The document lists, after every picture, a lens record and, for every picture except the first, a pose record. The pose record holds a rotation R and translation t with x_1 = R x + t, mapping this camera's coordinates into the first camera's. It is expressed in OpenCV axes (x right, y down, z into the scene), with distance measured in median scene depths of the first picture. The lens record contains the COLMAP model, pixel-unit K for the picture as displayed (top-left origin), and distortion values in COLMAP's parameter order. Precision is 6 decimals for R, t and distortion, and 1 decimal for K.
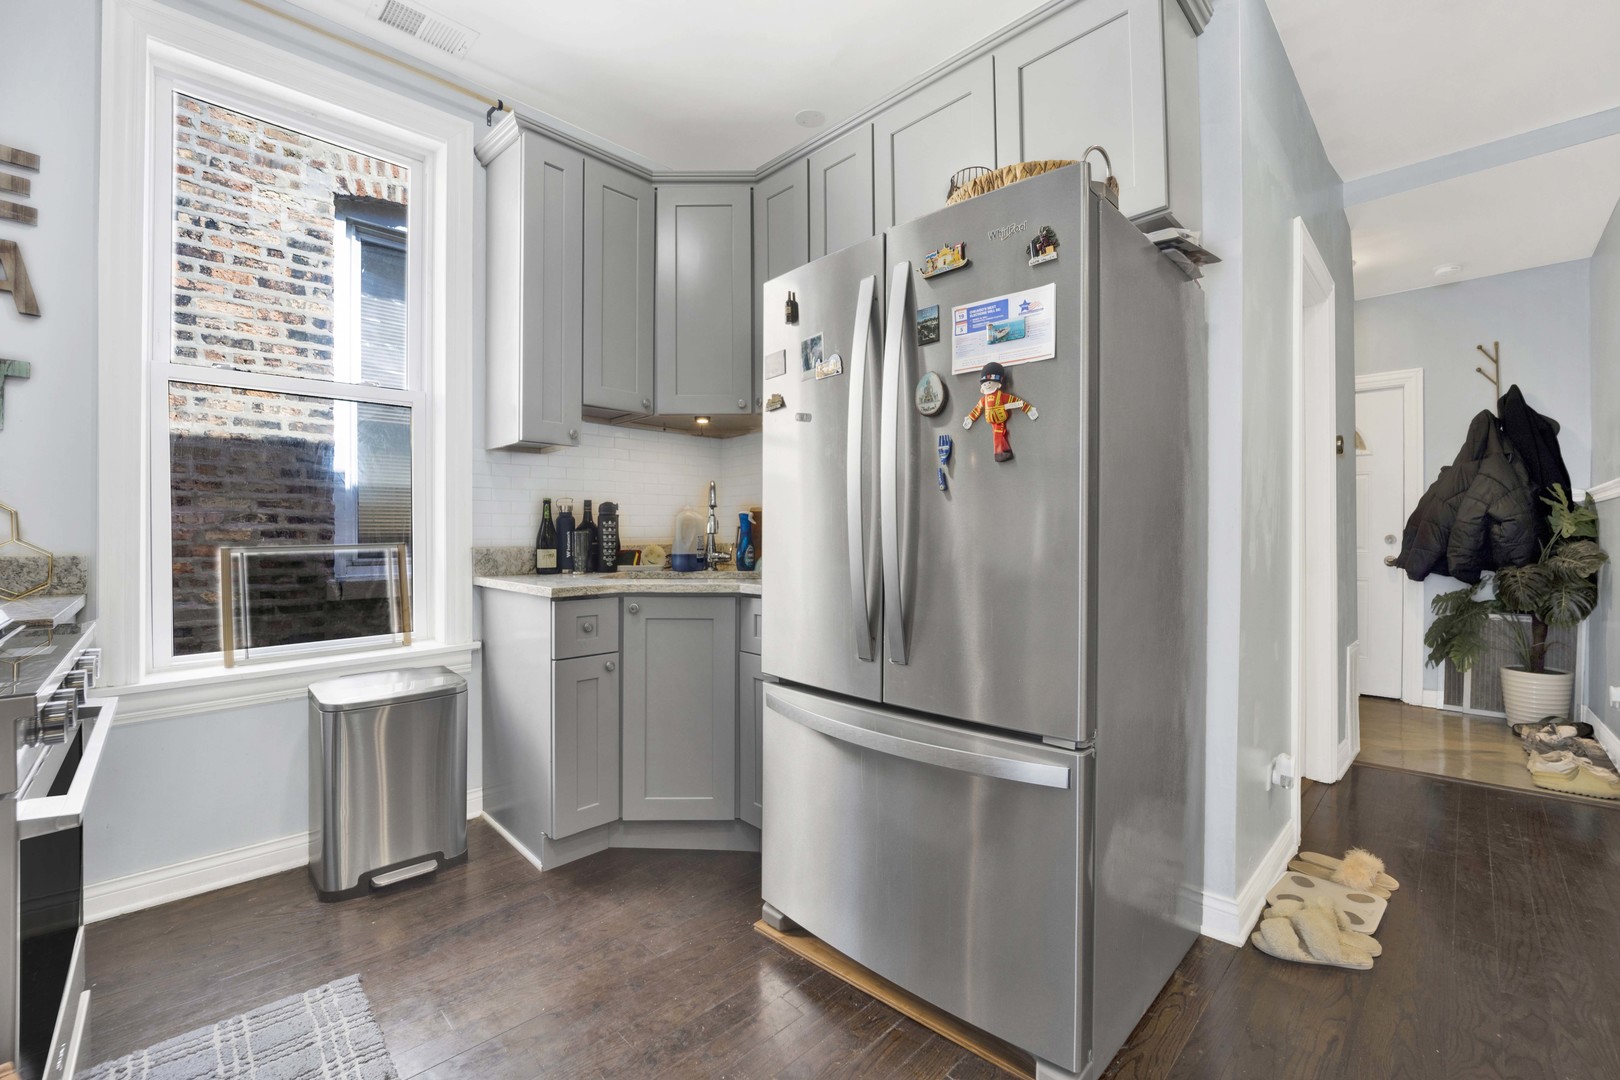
lens RADIAL K [[671.4, 0, 815.3], [0, 671.4, 528.4], [0, 0, 1]] dist [-0.009428, -0.002545]
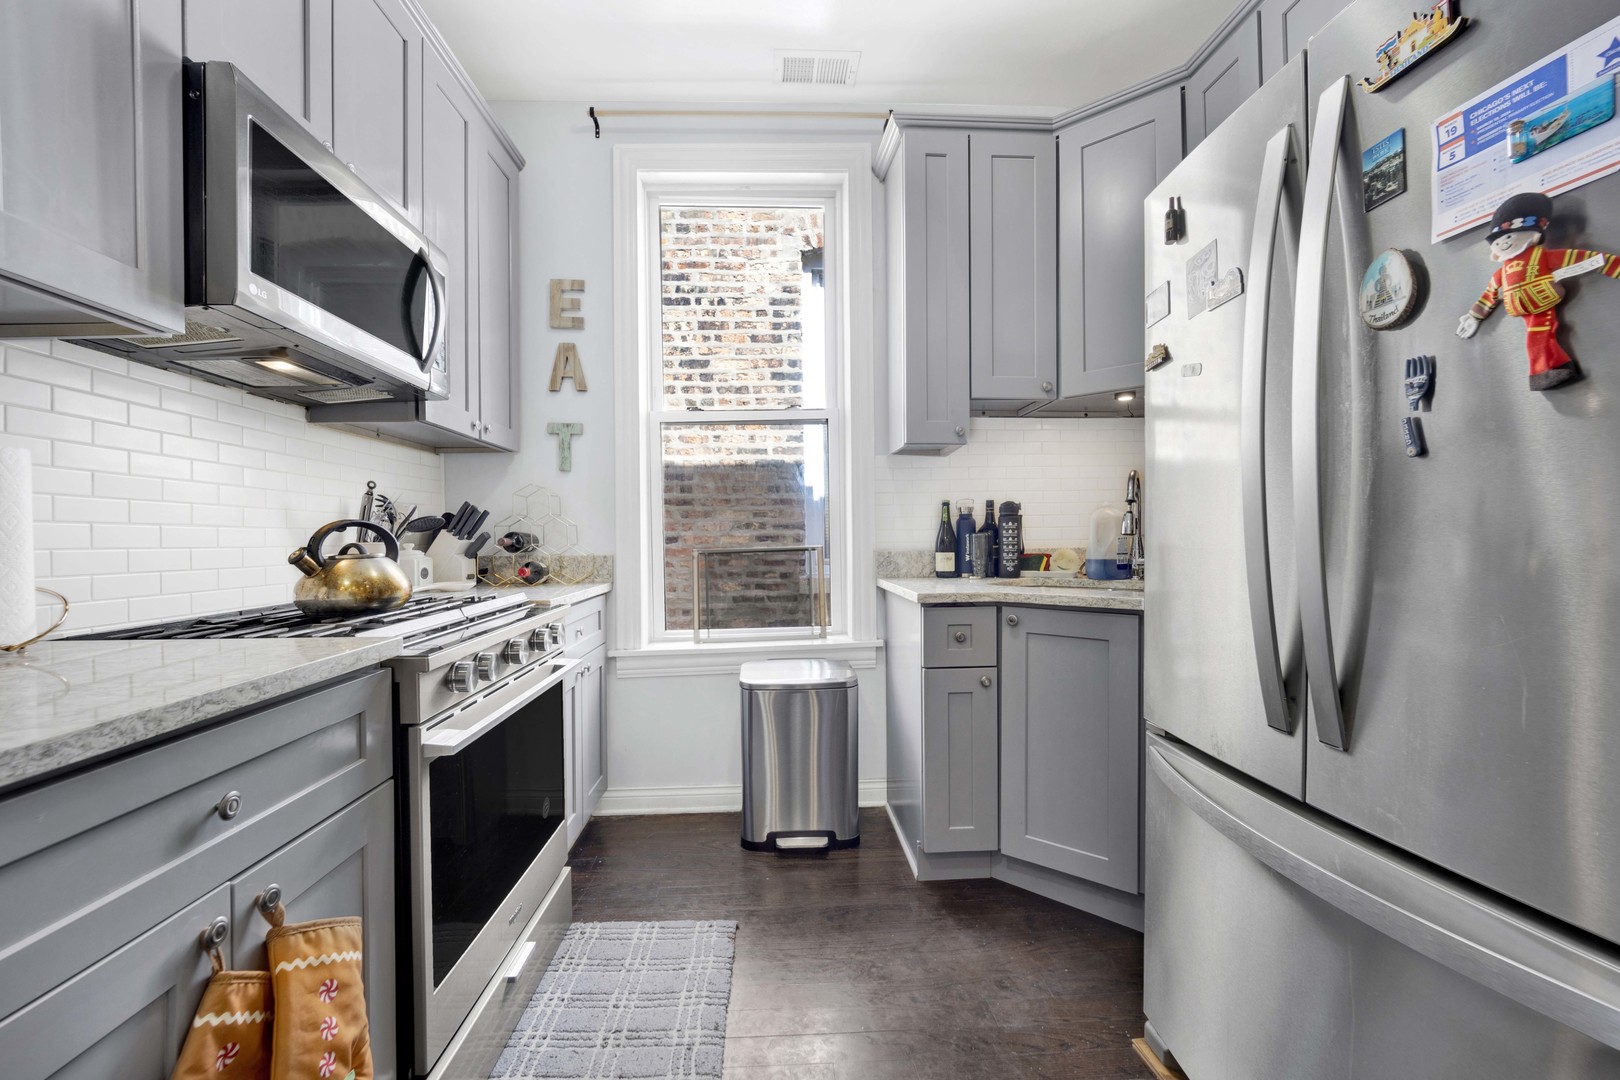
lens RADIAL K [[671.4, 0, 792.3], [0, 671.4, 544.5], [0, 0, 1]] dist [-0.009428, -0.002545]
pose [[0.741481, -0.001053, -0.670973, 0.113178], [0.016269, 0.999733, 0.016409, -0.000259], [0.670776, -0.023083, 0.741300, 0.152341]]
